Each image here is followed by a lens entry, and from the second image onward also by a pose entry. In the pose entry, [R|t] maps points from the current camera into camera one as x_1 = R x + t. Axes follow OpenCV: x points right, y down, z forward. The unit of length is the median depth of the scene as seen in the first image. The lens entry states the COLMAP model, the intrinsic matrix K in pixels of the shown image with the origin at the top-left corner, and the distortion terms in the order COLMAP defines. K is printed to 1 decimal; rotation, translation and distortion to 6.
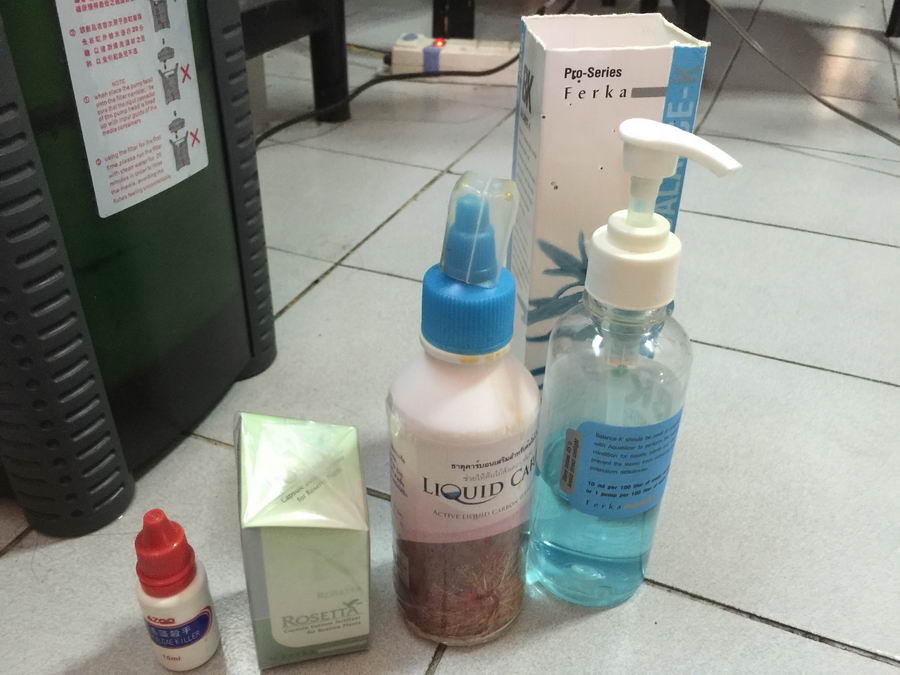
lens RADIAL K [[795.8, 0, 450.0], [0, 795.8, 337.5], [0, 0, 1]] dist [0.066656, -0.142731]
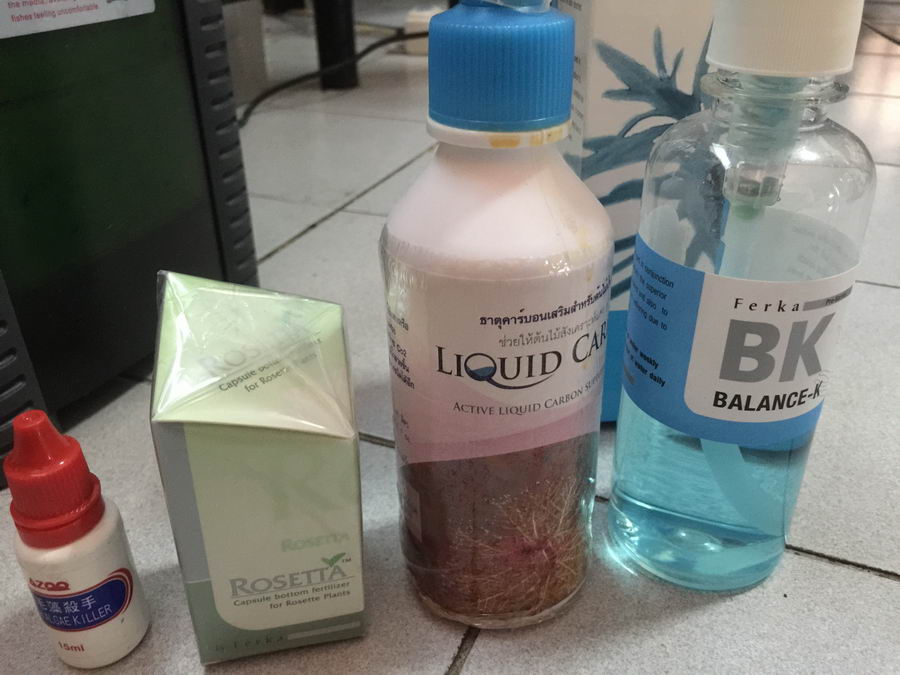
lens RADIAL K [[795.8, 0, 450.0], [0, 795.8, 337.5], [0, 0, 1]] dist [0.066656, -0.142731]
pose [[0.999307, -0.022490, -0.029646, -0.003213], [0.020575, 0.997777, -0.063383, 0.185176], [0.031006, 0.062729, 0.997549, 0.316029]]
